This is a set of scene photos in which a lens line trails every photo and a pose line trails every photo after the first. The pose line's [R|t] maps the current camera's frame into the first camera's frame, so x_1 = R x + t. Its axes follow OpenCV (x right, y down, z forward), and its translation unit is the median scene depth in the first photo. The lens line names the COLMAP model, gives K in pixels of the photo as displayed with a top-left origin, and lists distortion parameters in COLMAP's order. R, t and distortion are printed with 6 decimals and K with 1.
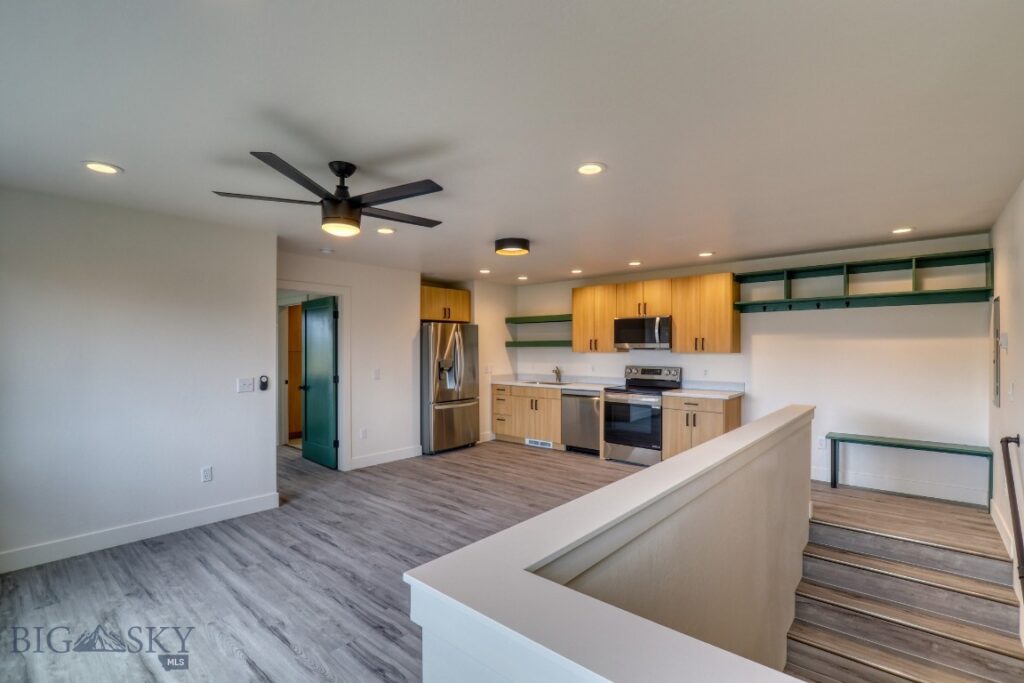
lens RADIAL K [[469.6, 0, 516.4], [0, 469.6, 349.4], [0, 0, 1]] dist [-0.013738, 0.000244]
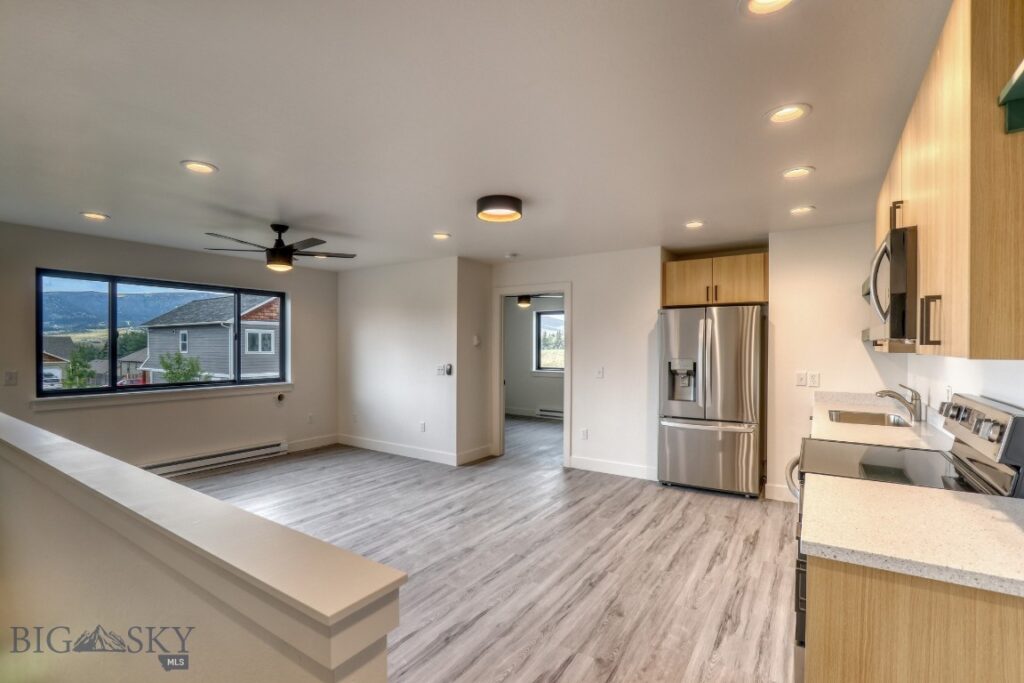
lens RADIAL K [[469.6, 0, 514.0], [0, 469.6, 345.0], [0, 0, 1]] dist [-0.013738, 0.000244]
pose [[0.124509, -0.003450, -0.992212, 0.539529], [-0.004779, 0.999980, -0.004077, 0.003578], [0.992207, 0.005249, 0.124490, 0.665227]]
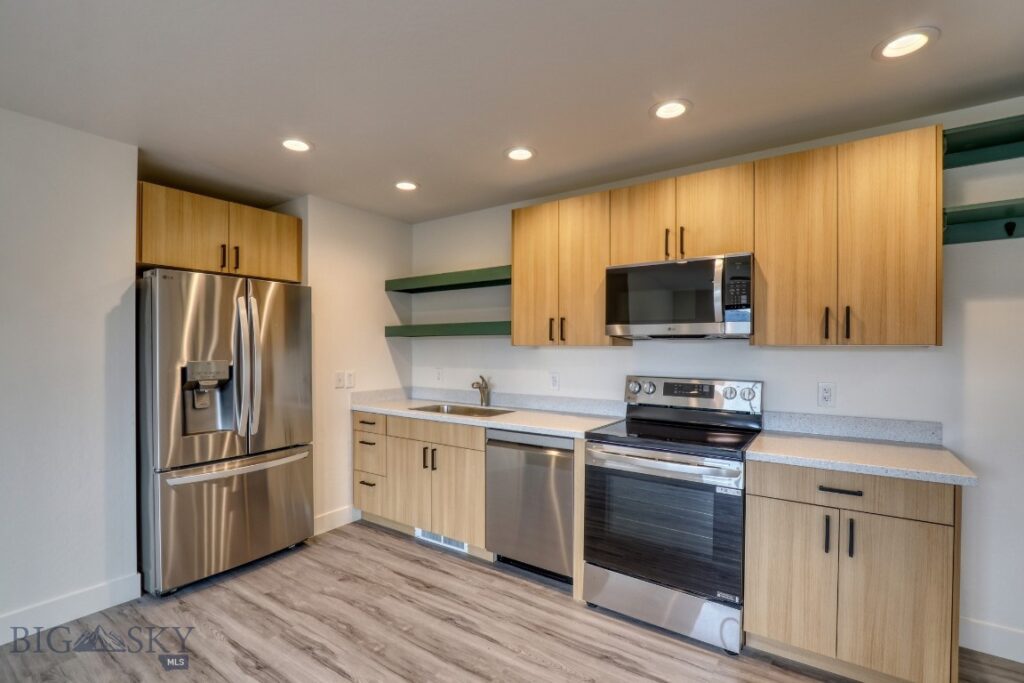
lens RADIAL K [[469.6, 0, 511.0], [0, 469.6, 349.3], [0, 0, 1]] dist [-0.013738, 0.000244]
pose [[0.995503, 0.002454, 0.094696, 0.079540], [-0.002633, 0.999995, 0.001760, 0.009012], [-0.094691, -0.002001, 0.995505, 0.571266]]
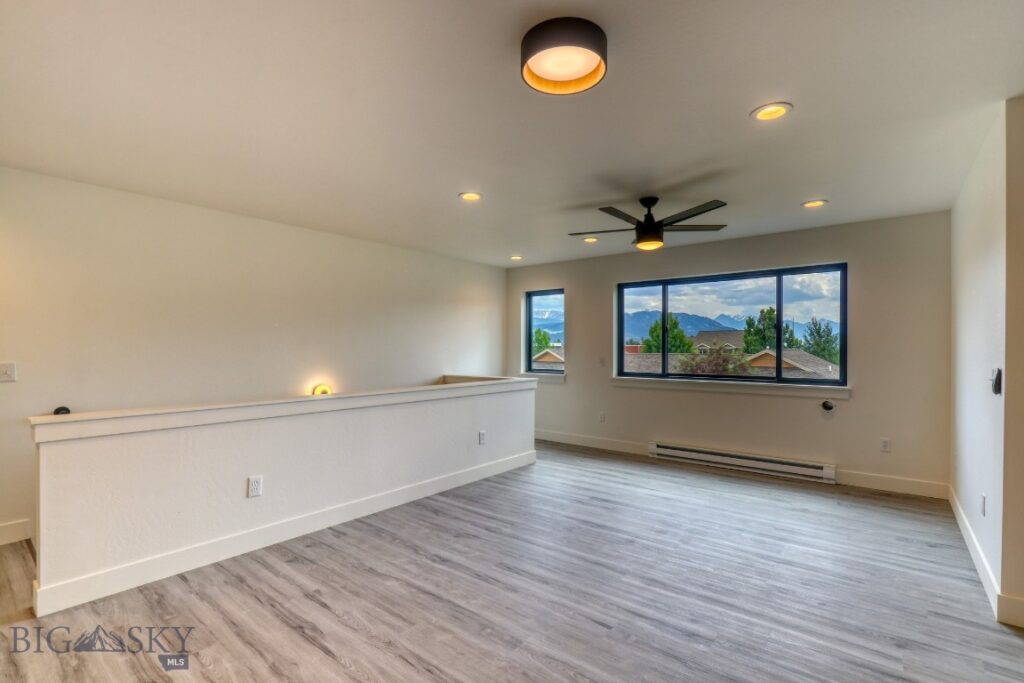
lens RADIAL K [[469.6, 0, 513.5], [0, 469.6, 343.9], [0, 0, 1]] dist [-0.013738, 0.000244]
pose [[-0.999542, -0.002704, -0.030153, 0.034090], [-0.002593, 0.999990, -0.003692, 0.018200], [0.030163, -0.003612, -0.999538, 1.008574]]
